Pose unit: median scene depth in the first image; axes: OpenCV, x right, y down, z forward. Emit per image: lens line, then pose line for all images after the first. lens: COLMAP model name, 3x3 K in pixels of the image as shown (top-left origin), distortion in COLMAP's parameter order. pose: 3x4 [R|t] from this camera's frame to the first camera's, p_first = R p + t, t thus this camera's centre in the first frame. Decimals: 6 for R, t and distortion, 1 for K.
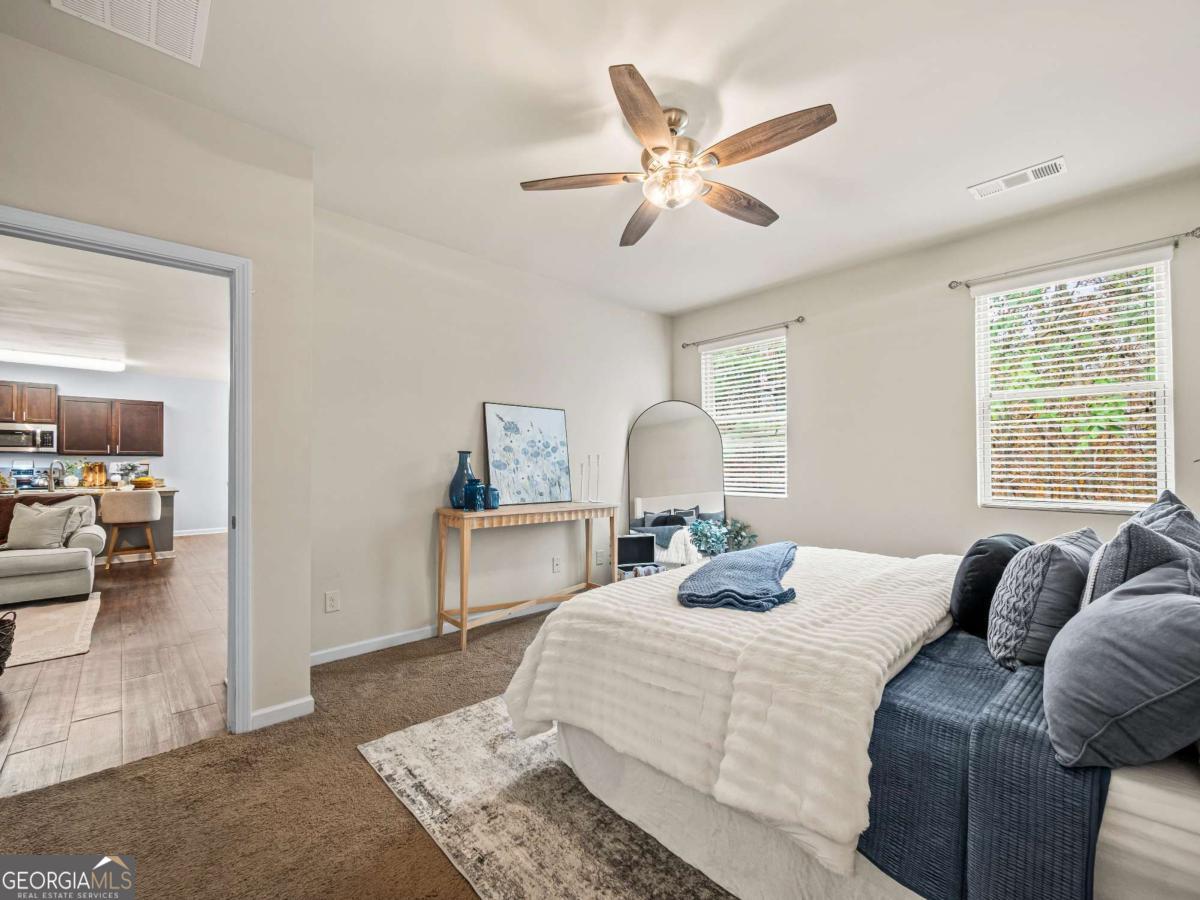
lens RADIAL K [[513.9, 0, 600.7], [0, 513.9, 446.6], [0, 0, 1]] dist [-0.000865, -0.000394]
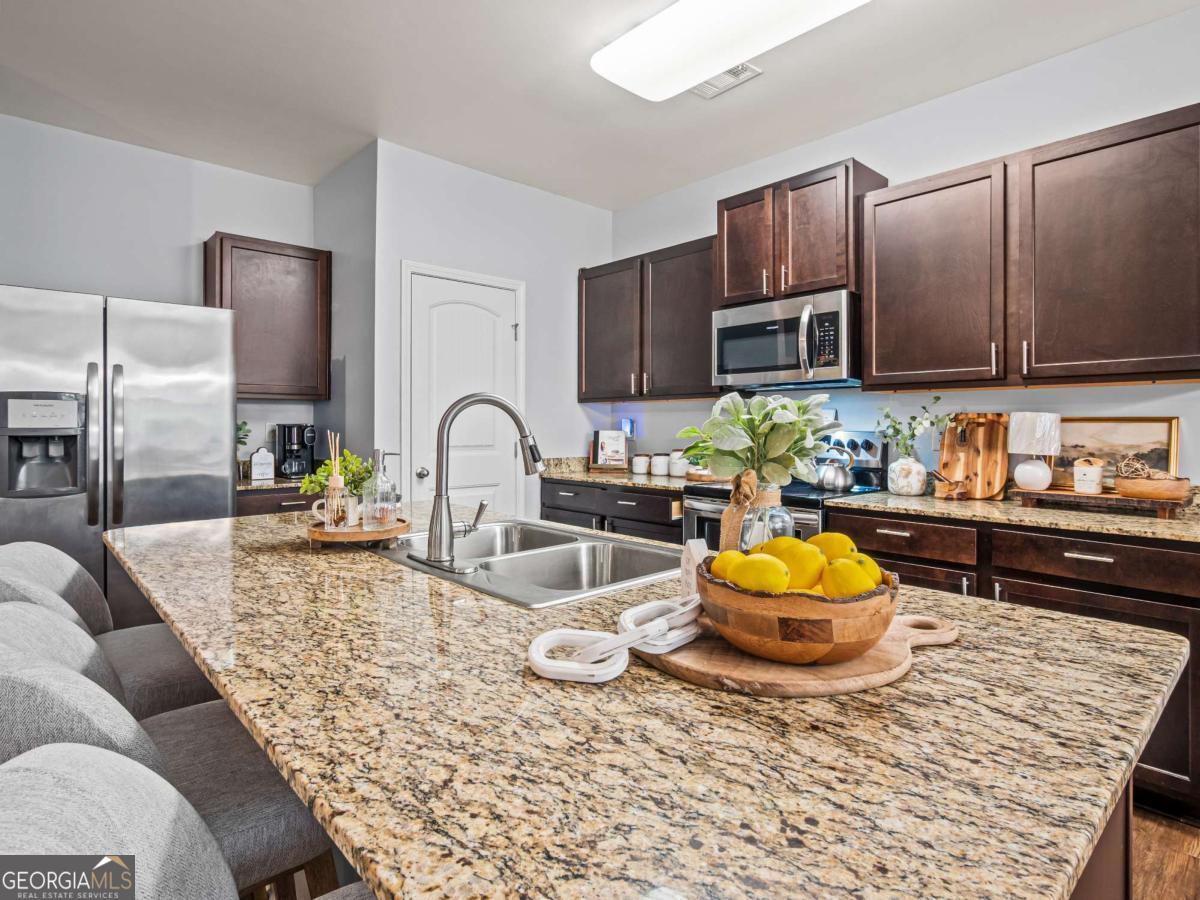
lens RADIAL K [[645.2, 0, 600.4], [0, 645.2, 425.0], [0, 0, 1]] dist [-0.001588, -0.000961]
pose [[-0.010842, 0.004713, -0.999930, -0.647487], [0.026365, 0.999643, 0.004426, 0.031142], [0.999594, -0.026315, -0.010962, 0.820421]]
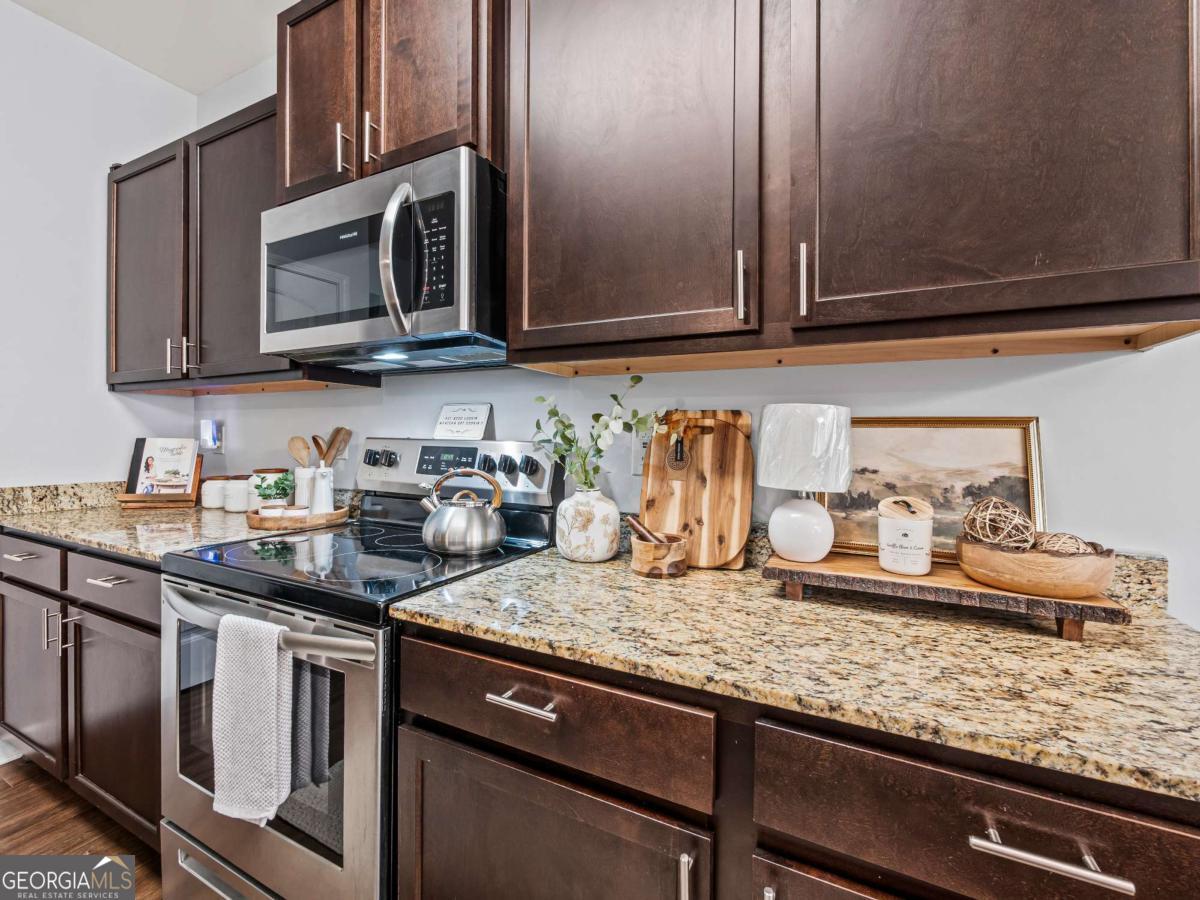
lens RADIAL K [[521.4, 0, 605.0], [0, 521.4, 428.9], [0, 0, 1]] dist [-0.000695, 0.000154]
pose [[0.361724, -0.002773, -0.932281, -0.870214], [0.014722, 0.999888, 0.002739, 0.036788], [0.932169, -0.014716, 0.361724, 0.940552]]
